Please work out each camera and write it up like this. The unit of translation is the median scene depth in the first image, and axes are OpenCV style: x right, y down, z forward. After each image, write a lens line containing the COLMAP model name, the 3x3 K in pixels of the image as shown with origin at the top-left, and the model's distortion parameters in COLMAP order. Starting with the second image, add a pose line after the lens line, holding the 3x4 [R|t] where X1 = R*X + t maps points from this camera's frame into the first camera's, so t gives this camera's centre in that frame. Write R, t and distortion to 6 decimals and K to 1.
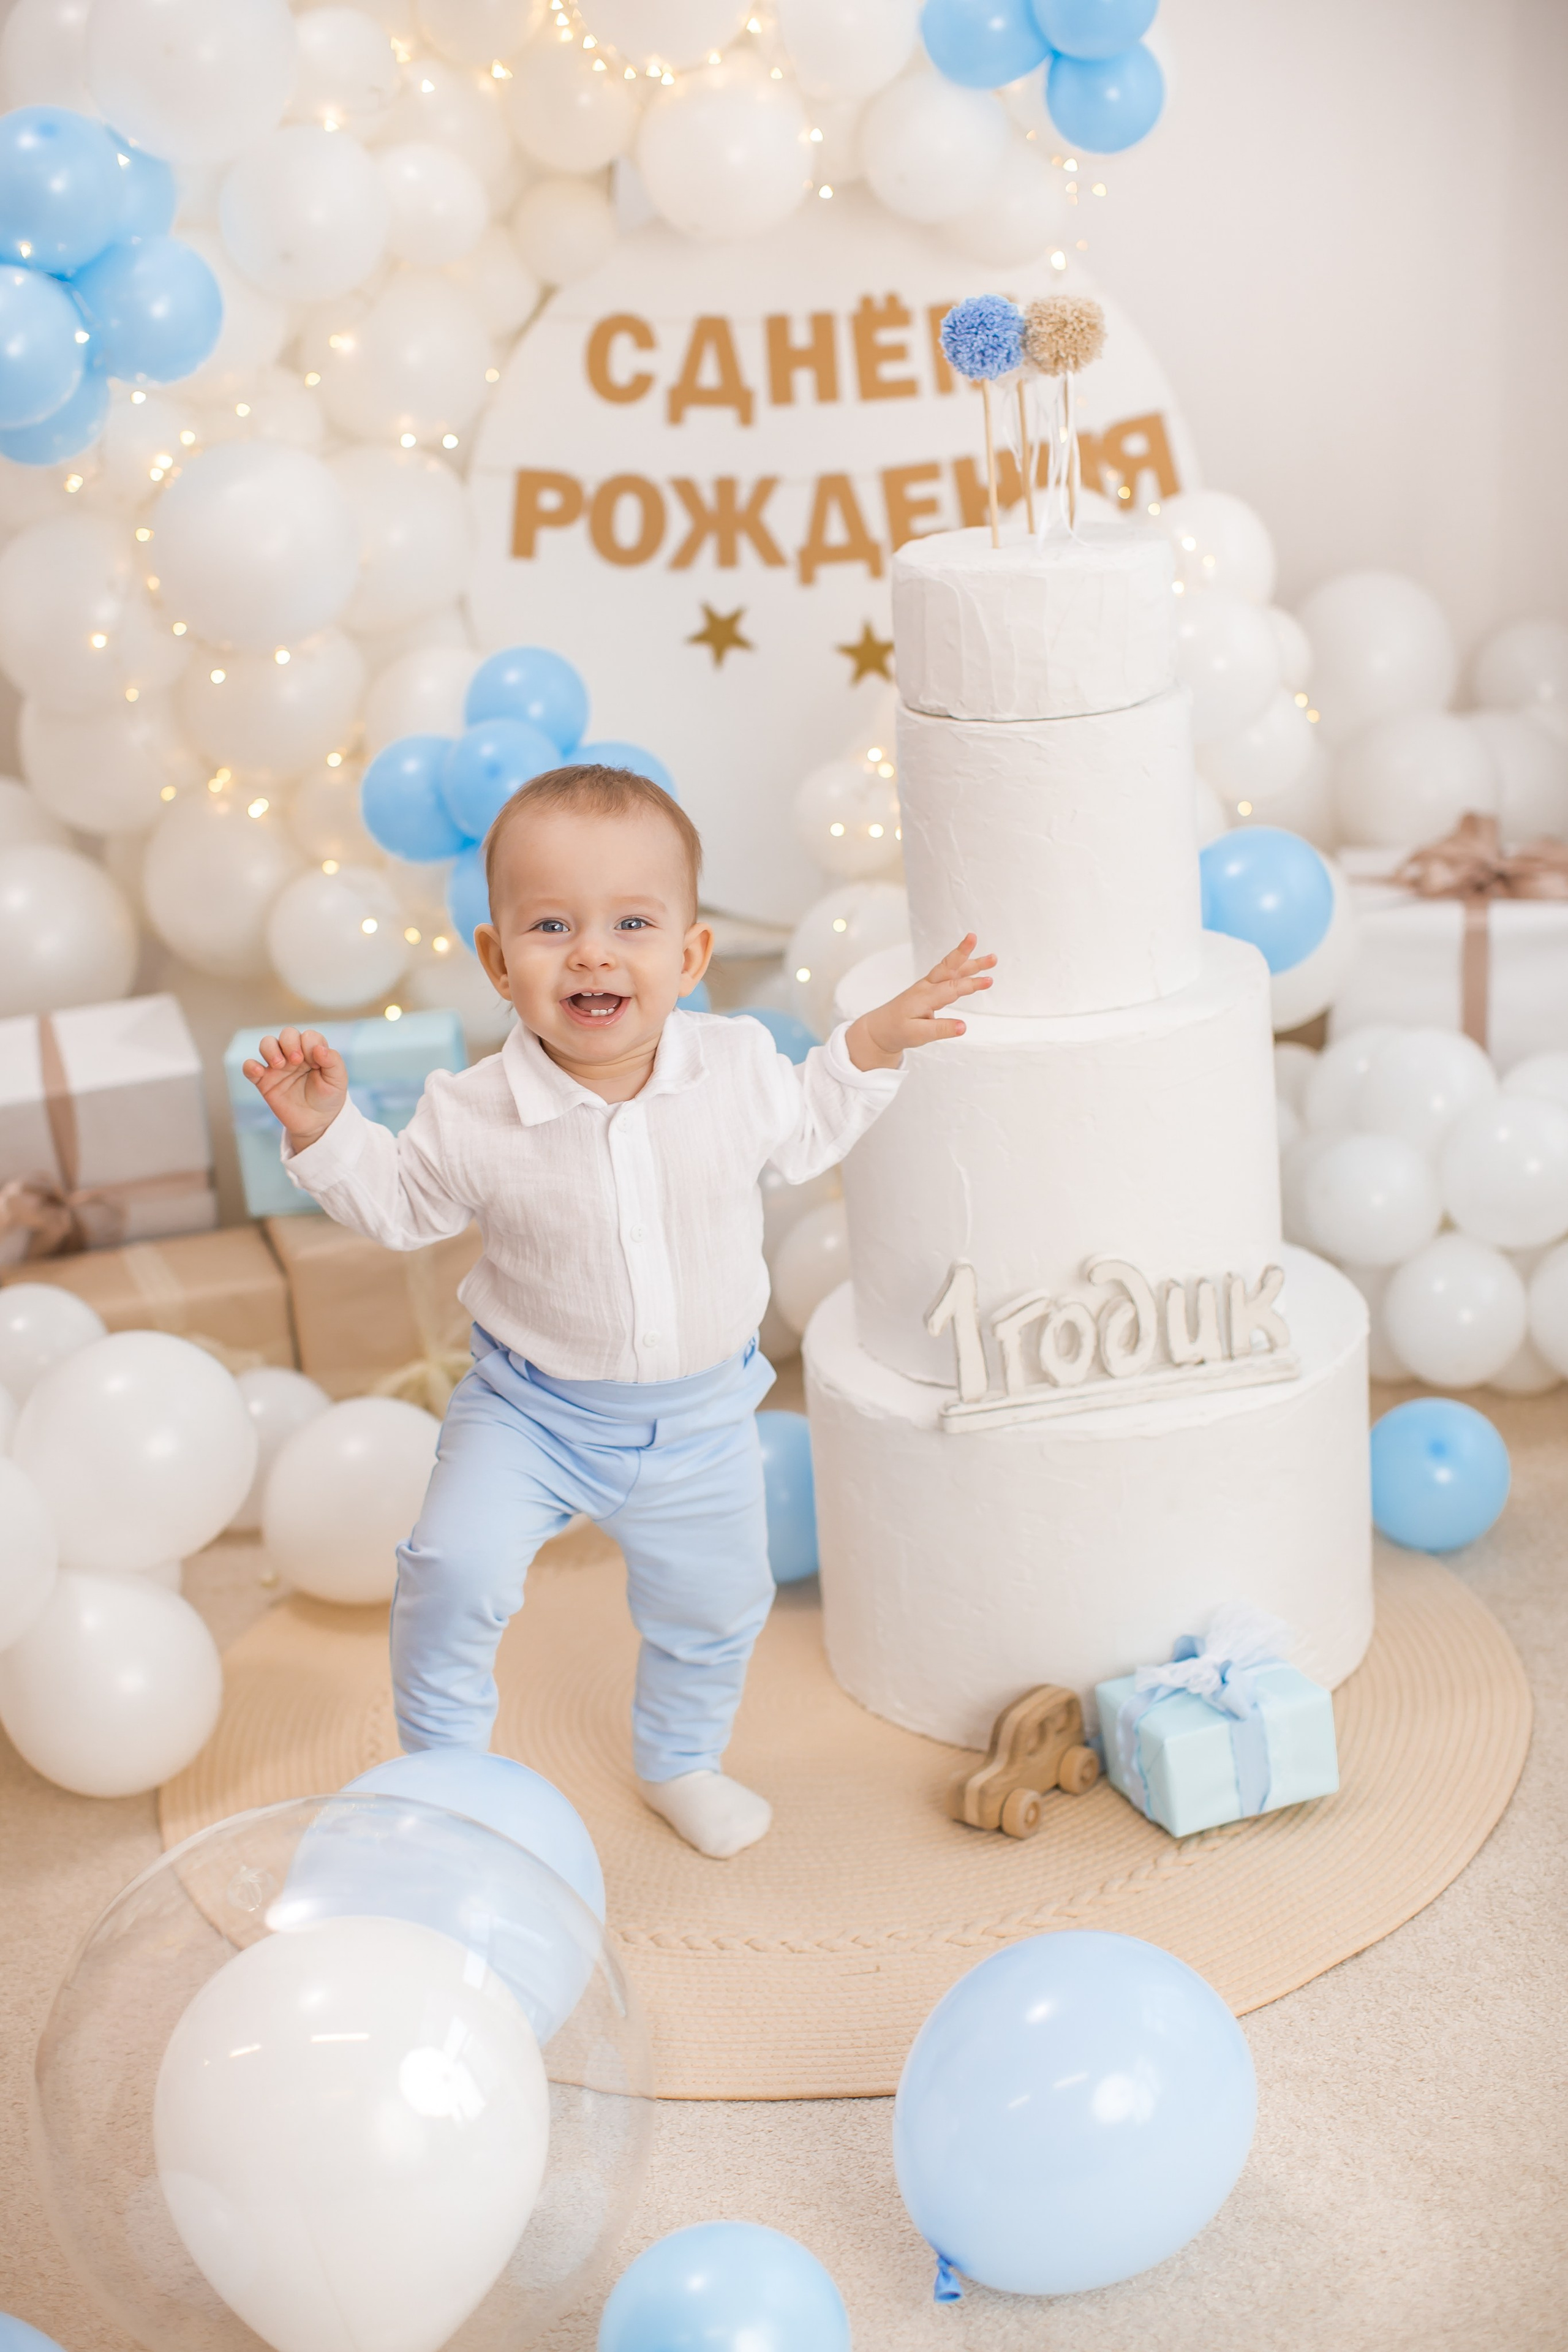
lens RADIAL K [[3548.9, 0, 795.5], [0, 3548.9, 1189.2], [0, 0, 1]] dist [-0.154267, 0.261923]
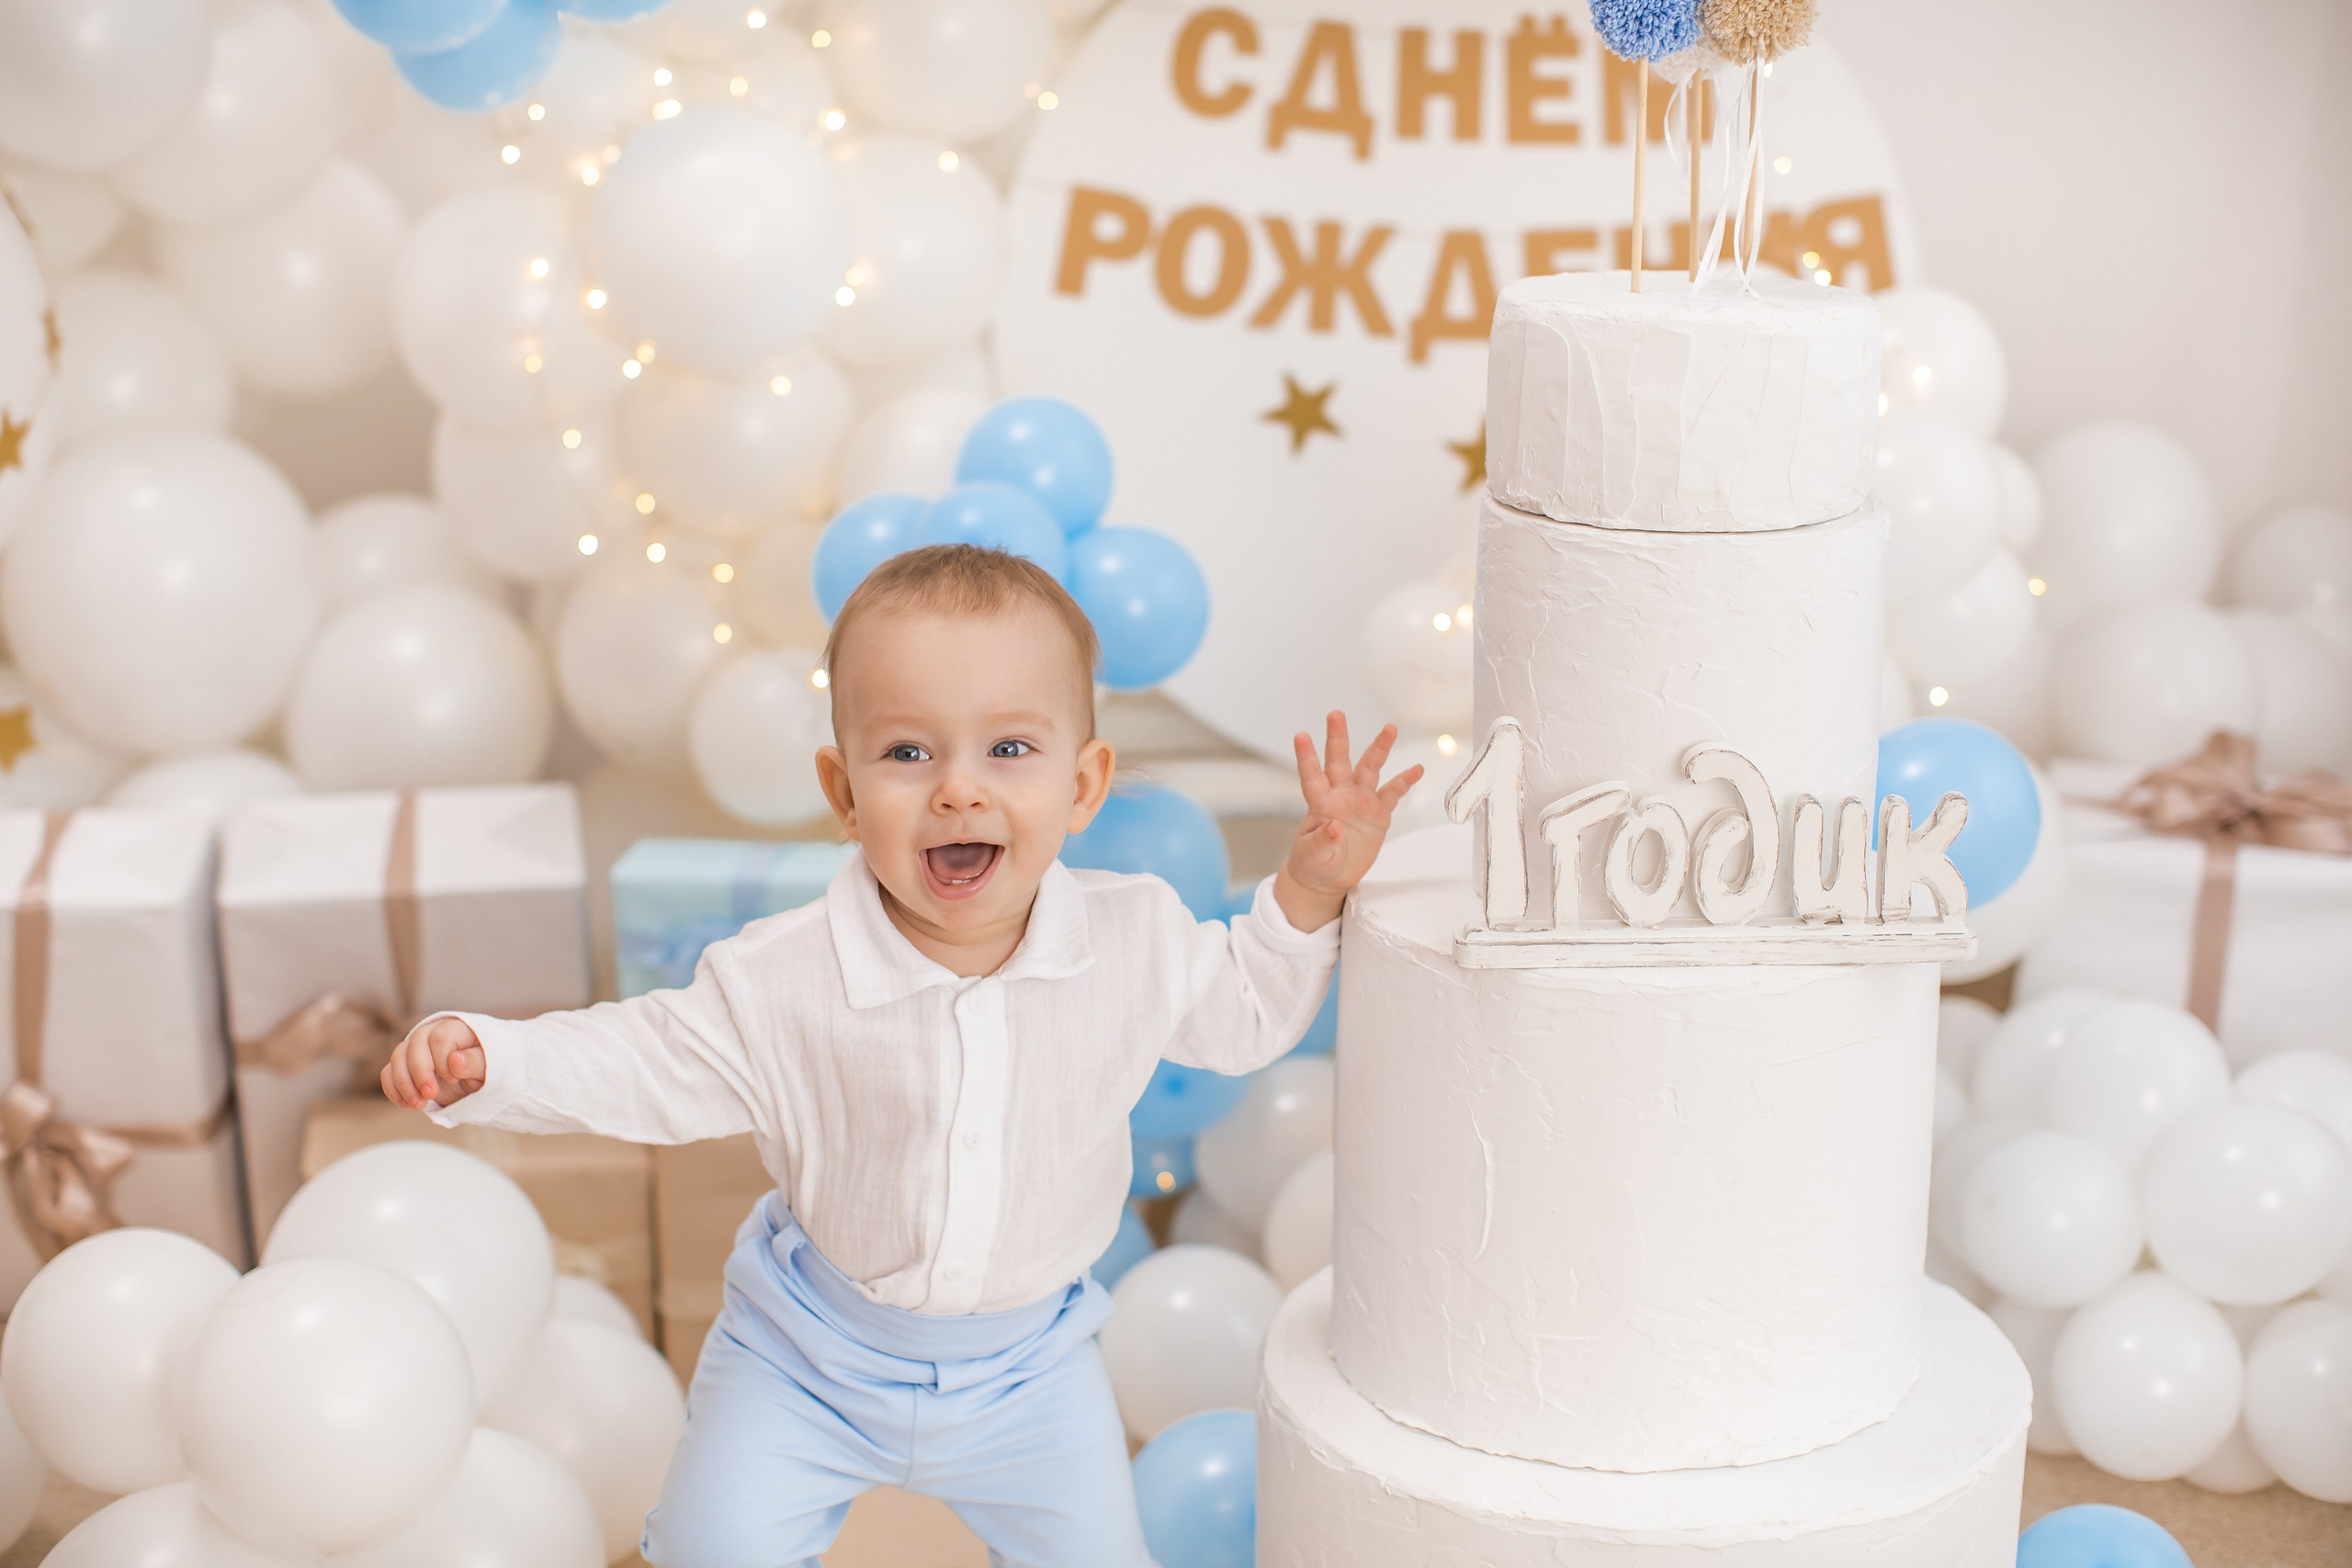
lens RADIAL K [[3548.5, 0, 1182.2], [0, 3548.5, 831.6], [0, 0, 1]] dist [-0.154267, 0.261923]
pose [[0.991072, 0.106141, -0.080691, 0.026668], [-0.110665, 0.992399, -0.053823, -0.016588], [0.074365, 0.062272, 0.995285, 0.205508]]
